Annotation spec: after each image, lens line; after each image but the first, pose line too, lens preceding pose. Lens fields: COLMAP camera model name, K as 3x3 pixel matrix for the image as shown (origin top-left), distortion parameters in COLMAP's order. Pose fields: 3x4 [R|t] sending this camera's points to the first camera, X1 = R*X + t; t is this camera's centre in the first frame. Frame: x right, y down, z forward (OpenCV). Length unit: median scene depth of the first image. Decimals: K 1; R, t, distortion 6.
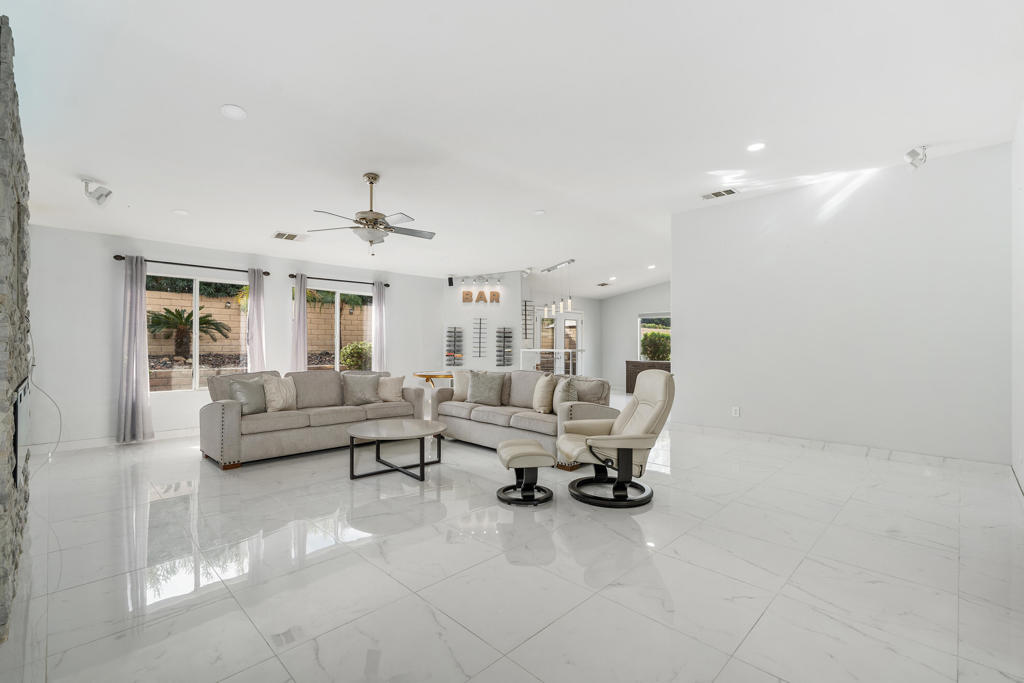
lens RADIAL K [[462.6, 0, 518.2], [0, 462.6, 337.9], [0, 0, 1]] dist [0.002197, 0.001433]
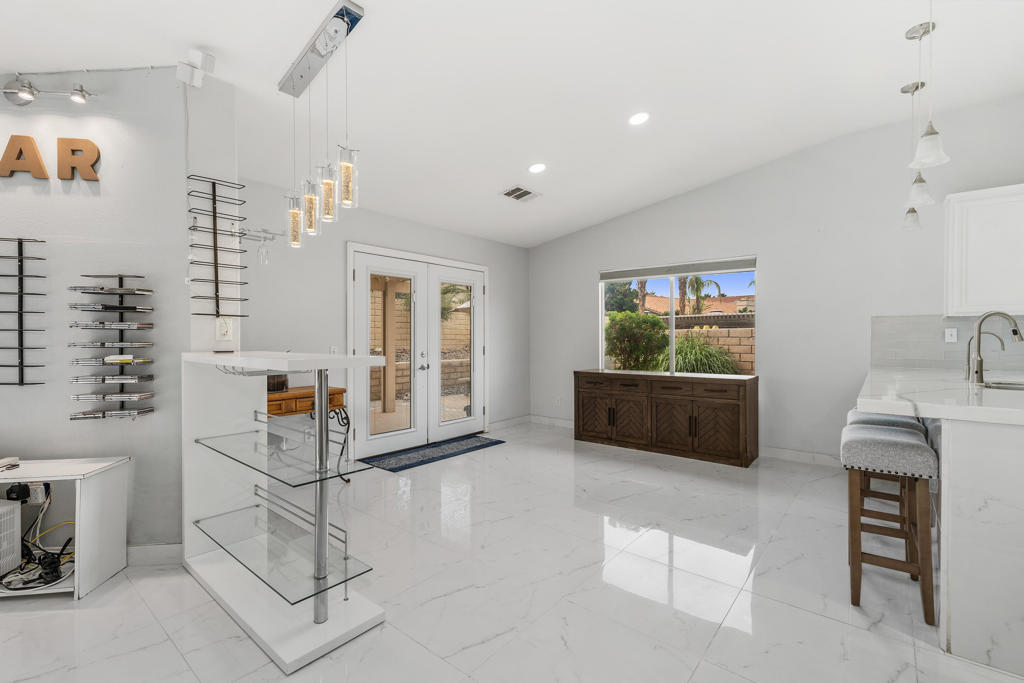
lens RADIAL K [[462.6, 0, 509.5], [0, 462.6, 344.7], [0, 0, 1]] dist [0.002197, 0.001433]
pose [[0.997647, -0.008339, 0.068057, 0.195878], [0.006389, 0.999564, 0.028812, 0.013335], [-0.068268, -0.028310, 0.997265, 0.778068]]
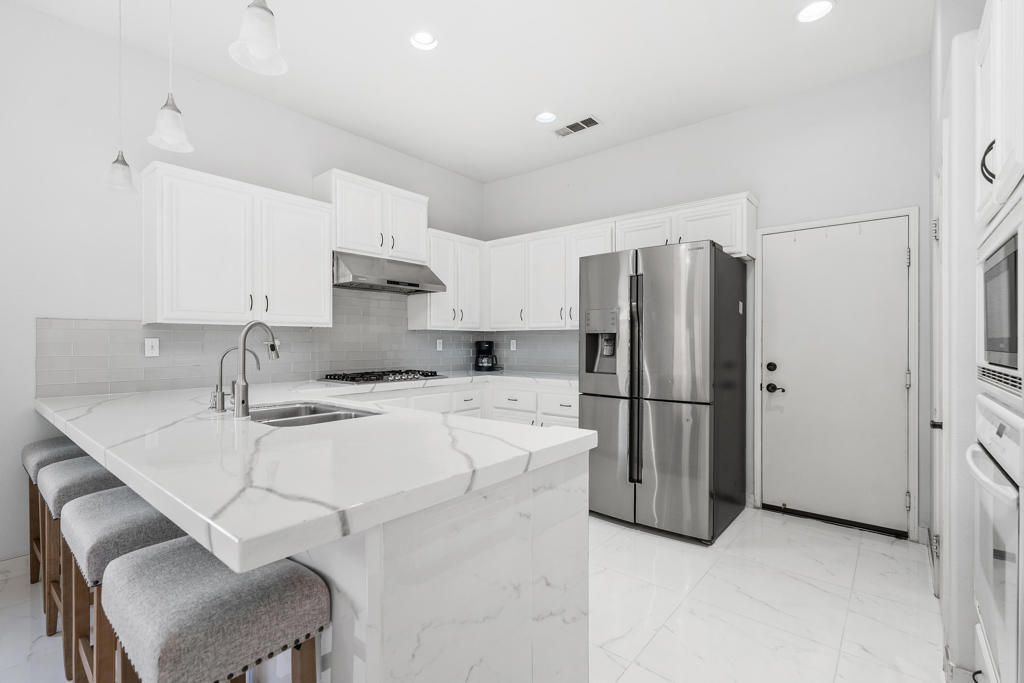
lens RADIAL K [[462.6, 0, 519.8], [0, 462.6, 344.3], [0, 0, 1]] dist [0.002197, 0.001433]
pose [[-0.057001, -0.006082, 0.998356, 0.326504], [-0.018496, 0.999816, 0.005035, 0.009576], [-0.998203, -0.018179, -0.057103, 1.001999]]
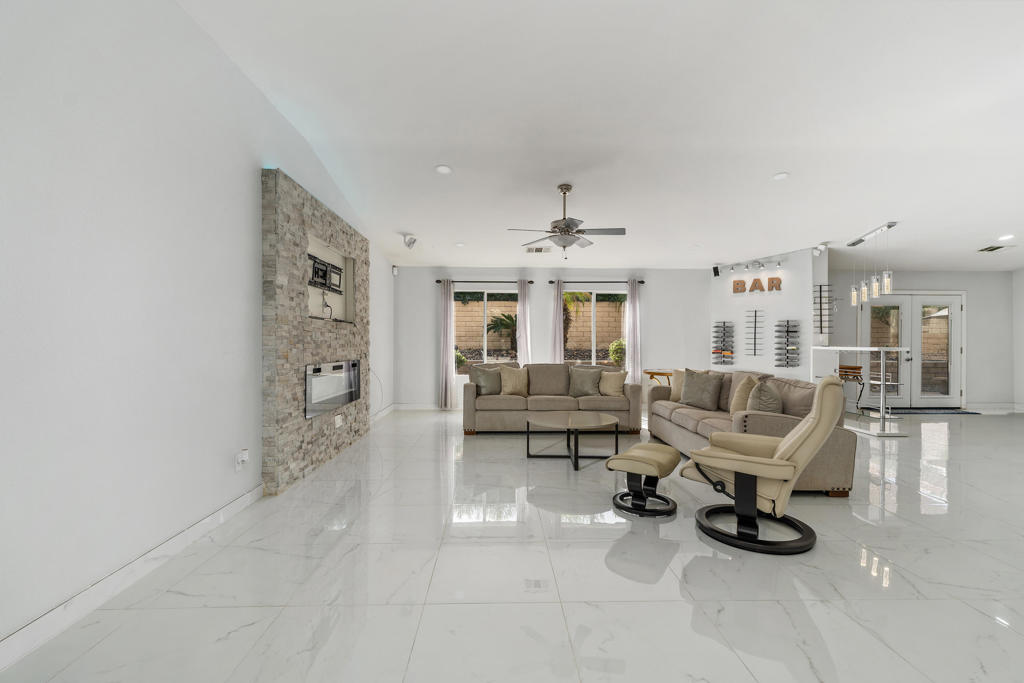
lens RADIAL K [[462.6, 0, 508.1], [0, 462.6, 339.1], [0, 0, 1]] dist [0.002197, 0.001433]
pose [[0.714607, -0.003686, -0.699516, 0.207702], [0.010249, 0.999934, 0.005201, 0.002061], [0.699451, -0.010886, 0.714598, 0.071160]]
